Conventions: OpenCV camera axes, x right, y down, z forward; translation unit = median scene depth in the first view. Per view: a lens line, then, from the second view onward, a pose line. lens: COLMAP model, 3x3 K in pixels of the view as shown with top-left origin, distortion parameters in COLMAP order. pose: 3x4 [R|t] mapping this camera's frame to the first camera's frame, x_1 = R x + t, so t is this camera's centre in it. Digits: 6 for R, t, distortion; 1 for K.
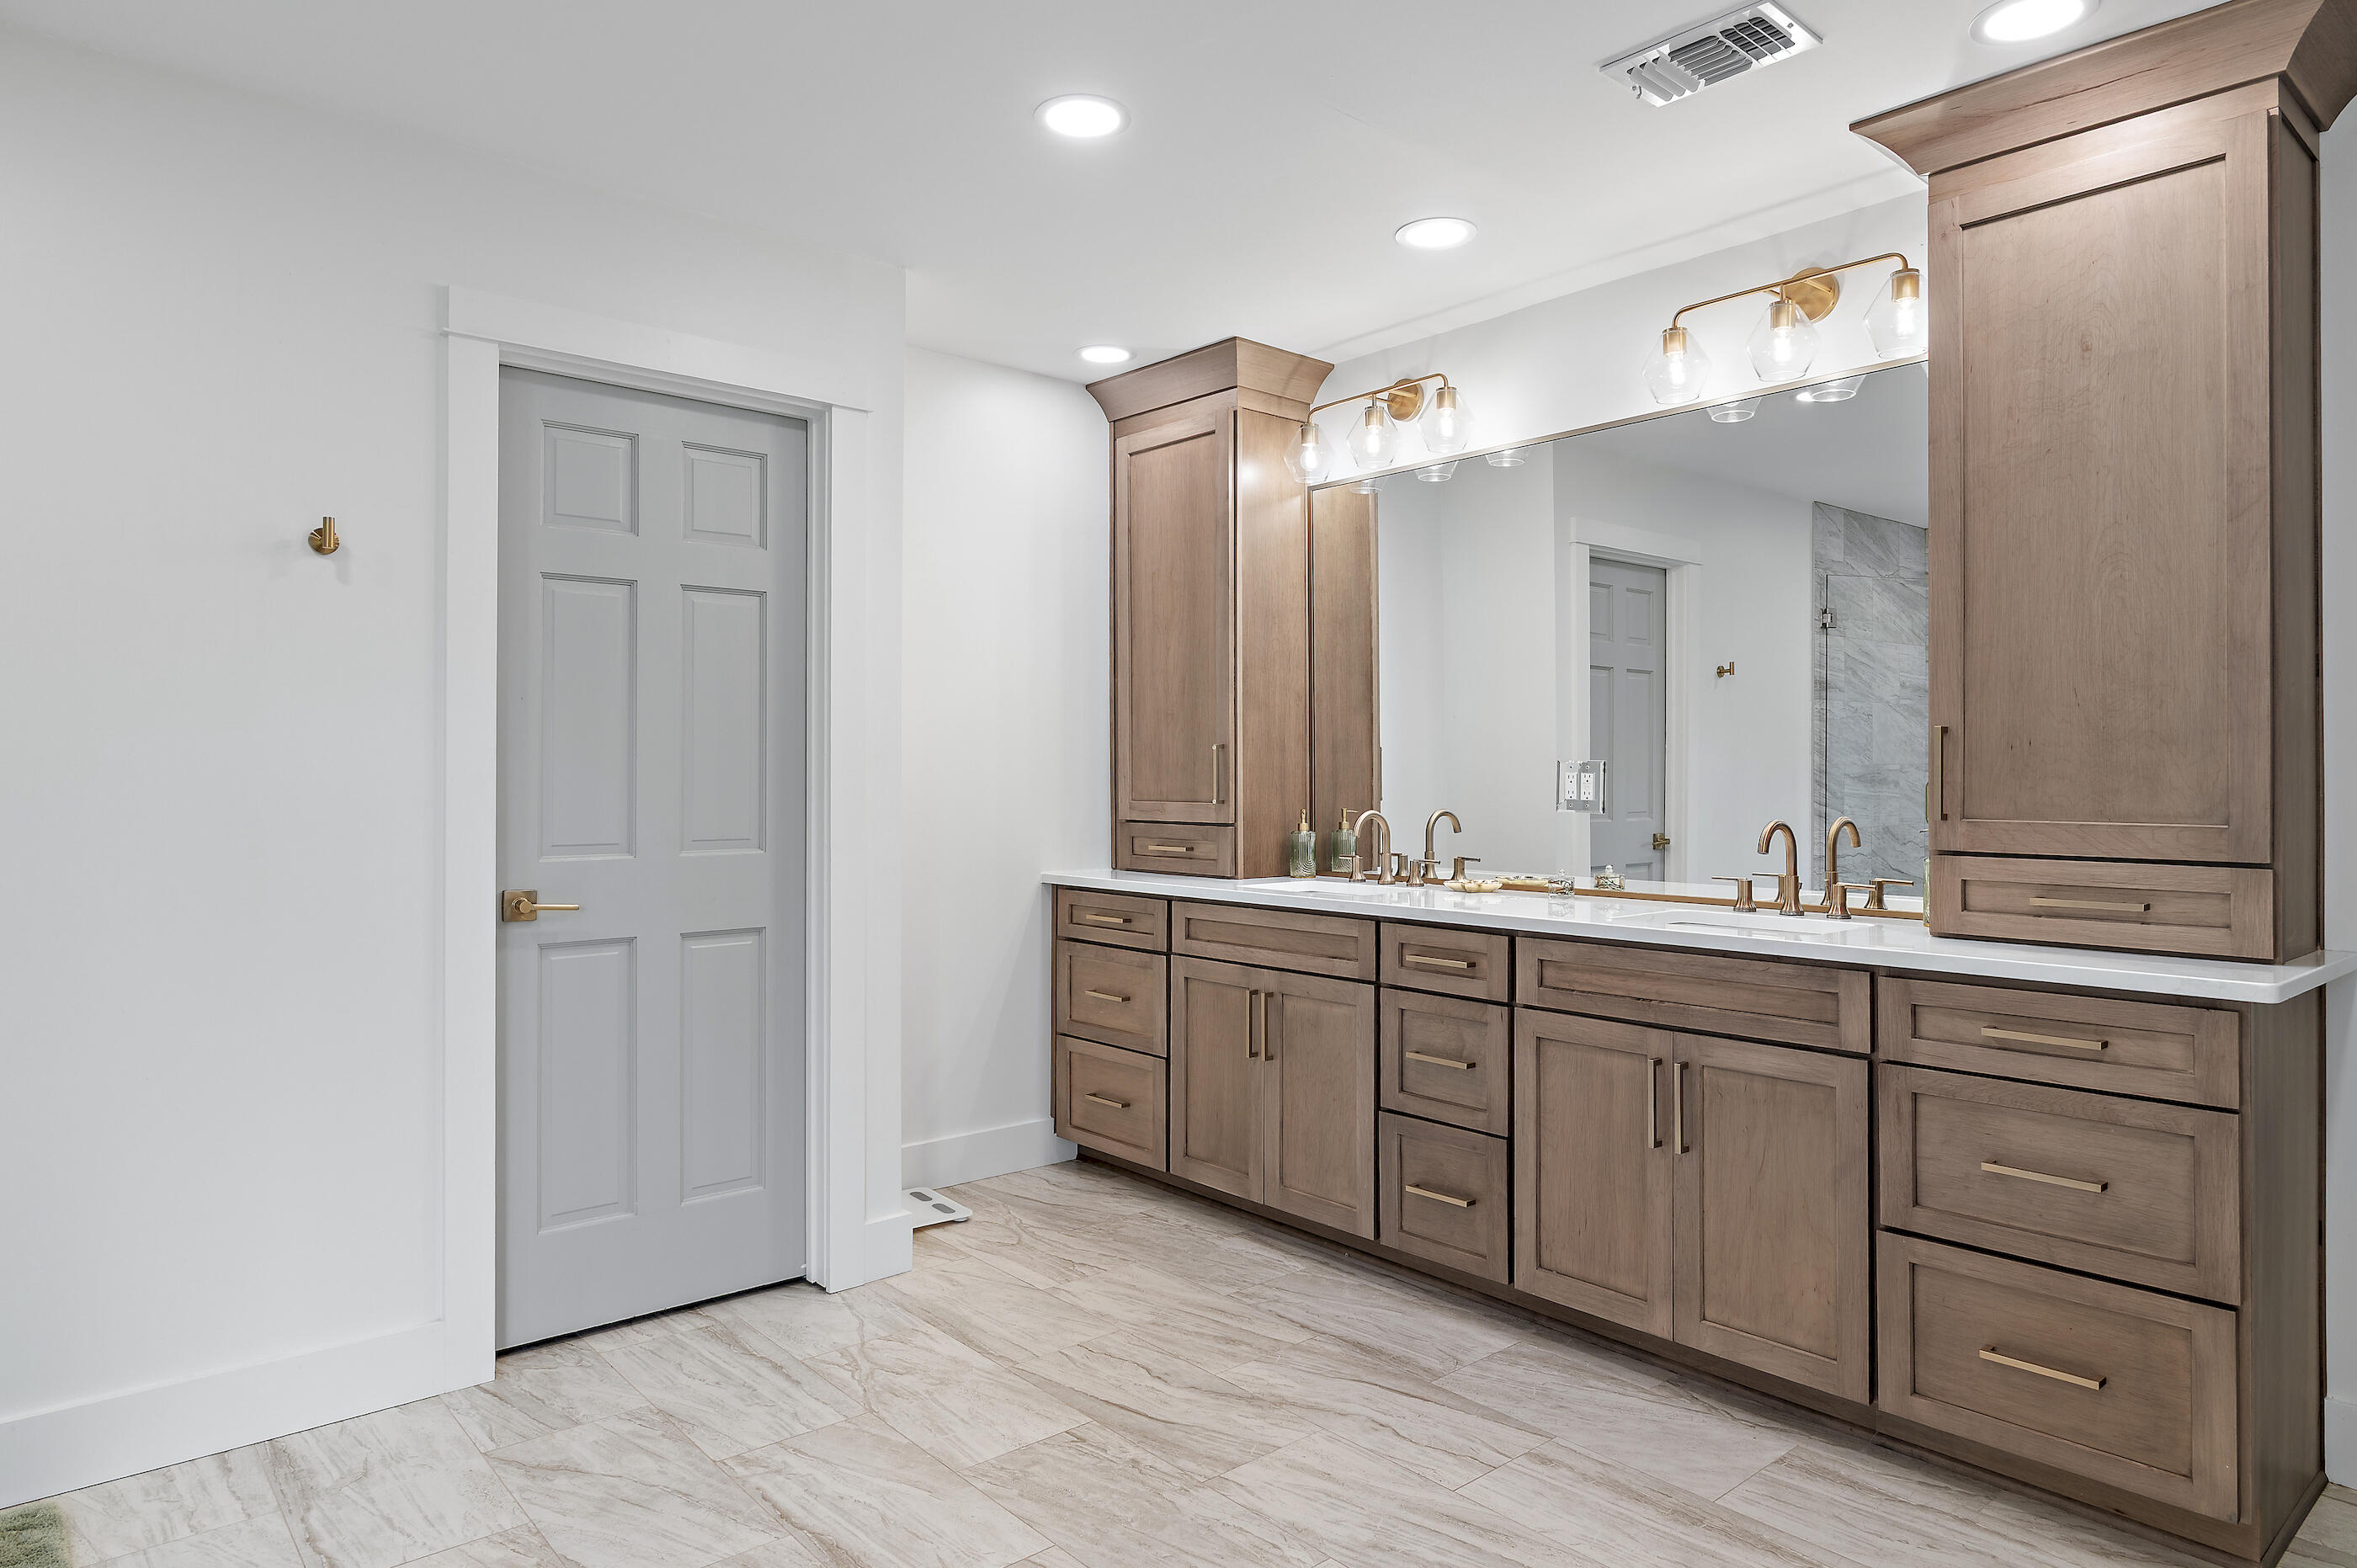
lens RADIAL K [[1435.4, 0, 1182.2], [0, 1435.4, 765.8], [0, 0, 1]] dist [0.003769, 0.000289]
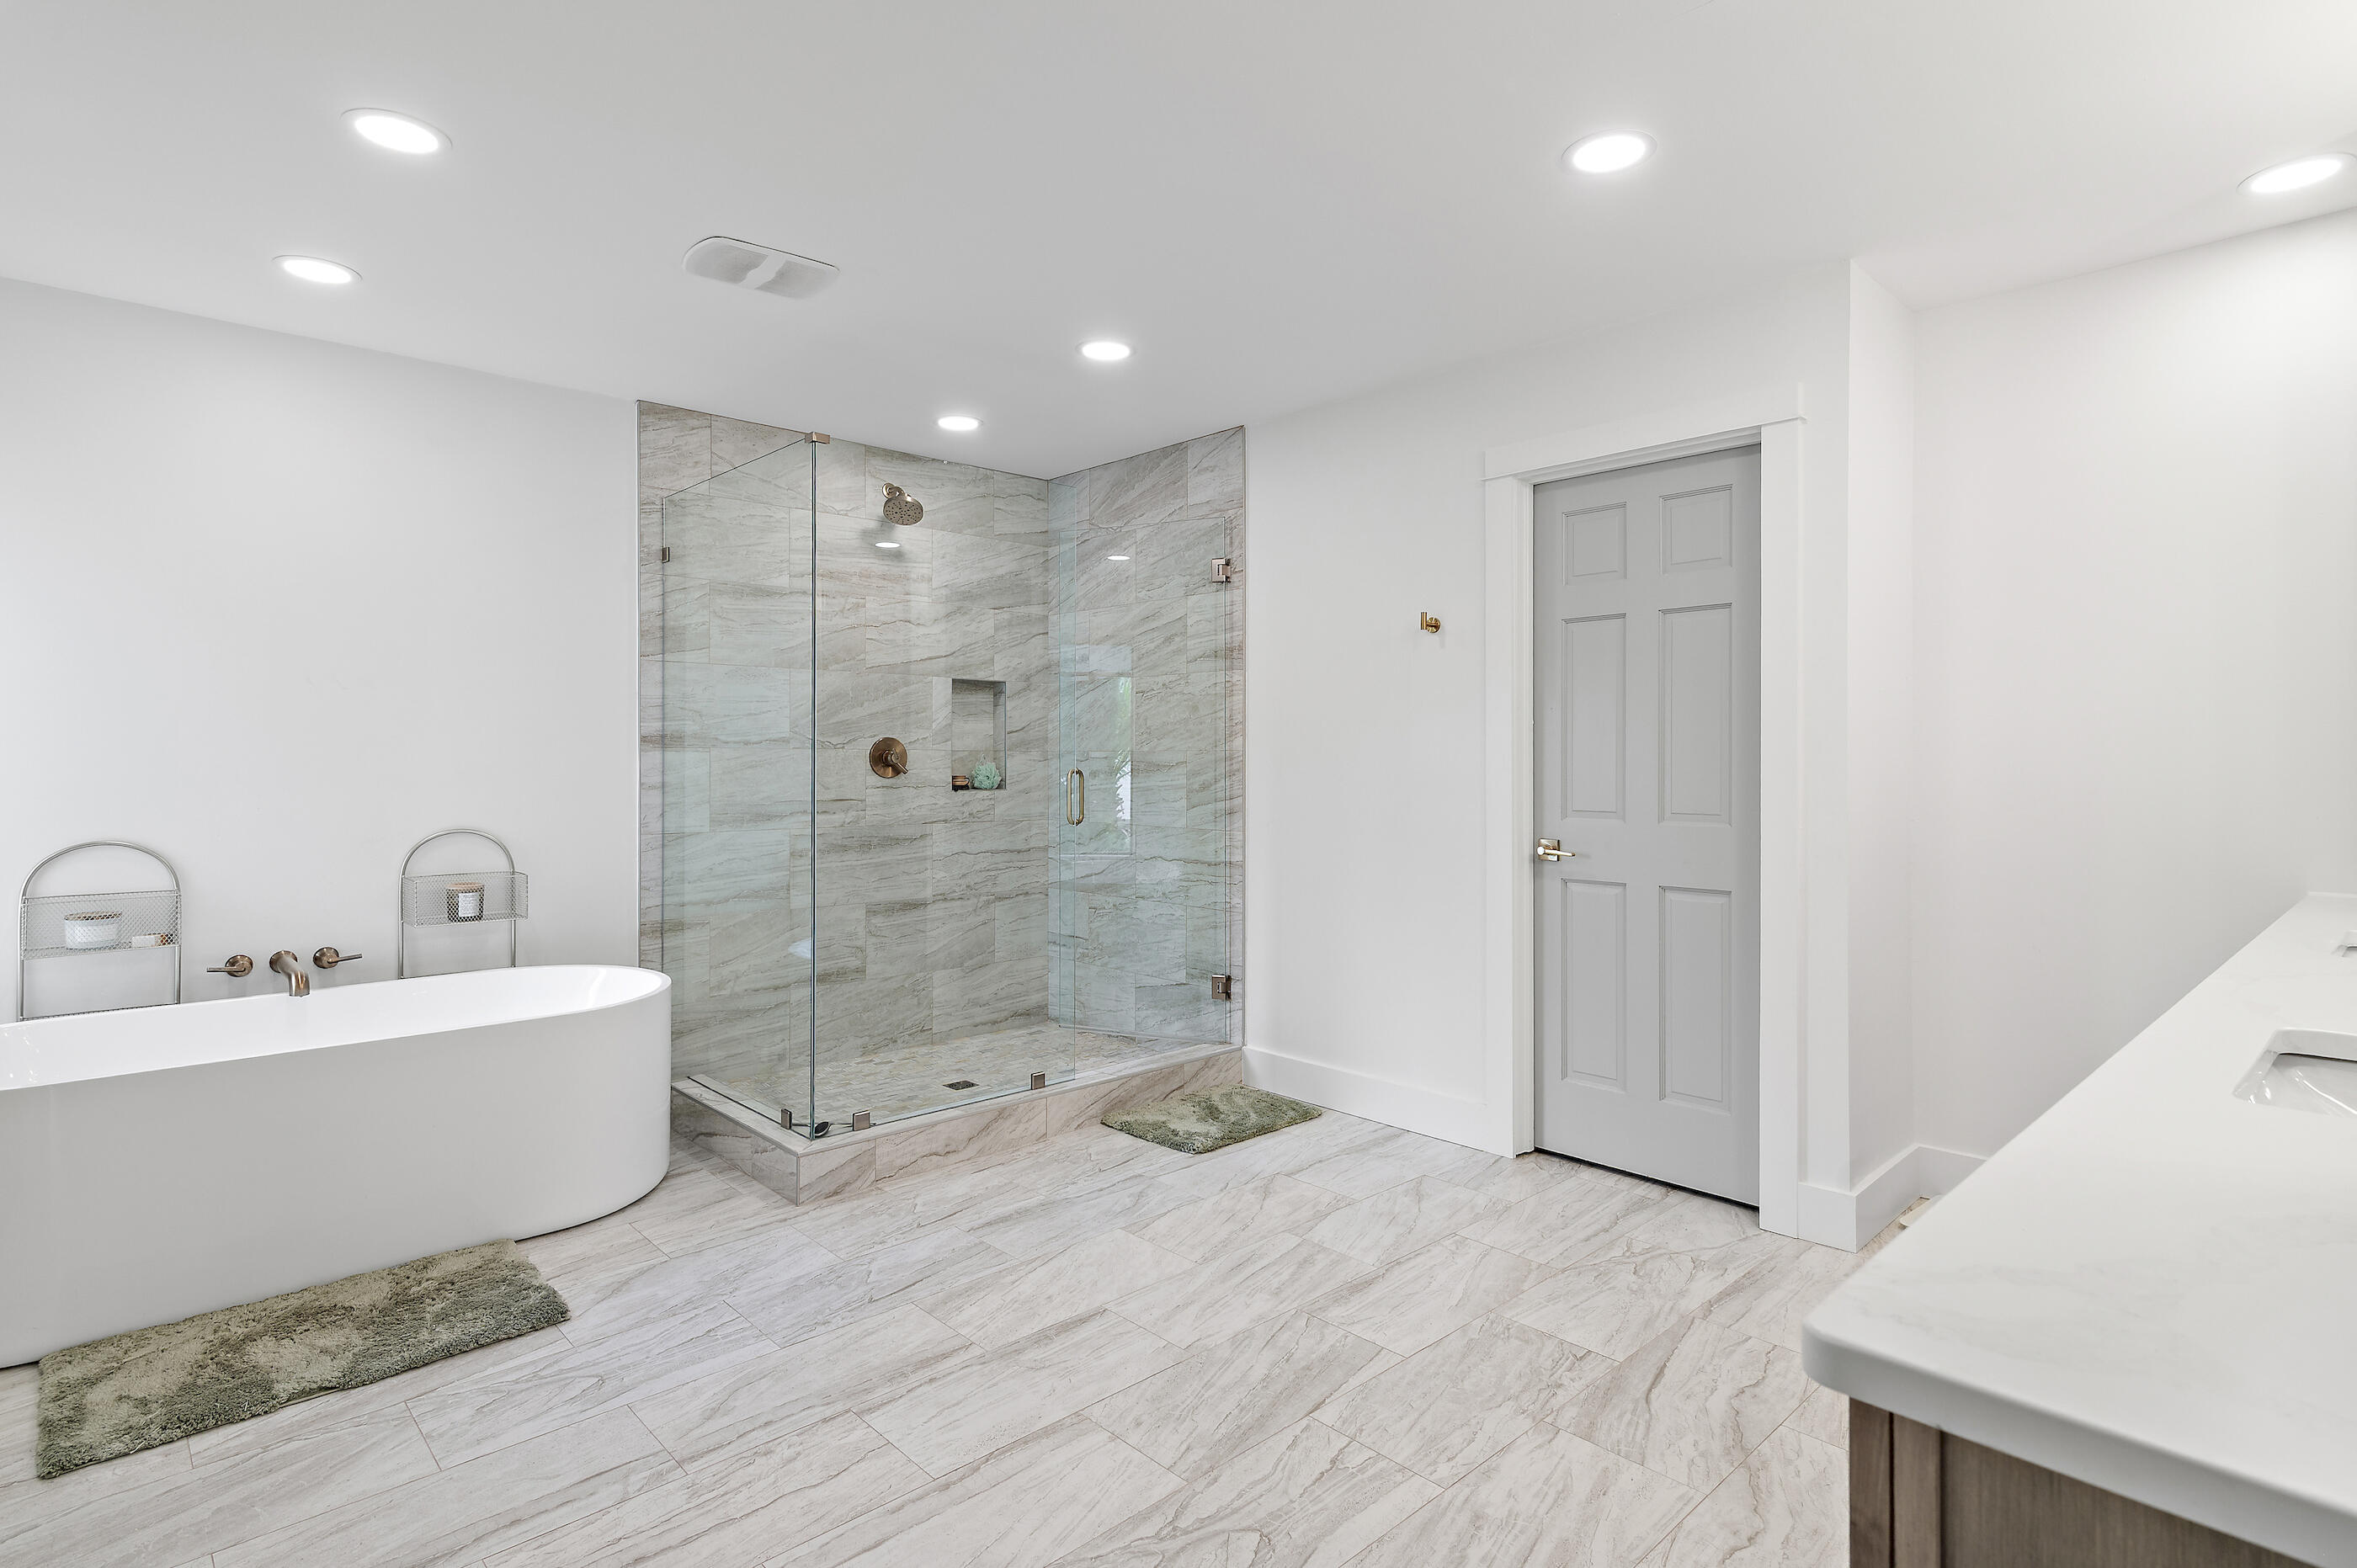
lens RADIAL K [[1188.9, 0, 1179.5], [0, 1188.9, 778.2], [0, 0, 1]] dist [0.001945, -0.000146]
pose [[0.022283, 0.006135, -0.999733, 0.767463], [0.001069, 0.999980, 0.006161, 0.016602], [0.999751, -0.001206, 0.022276, 0.620090]]
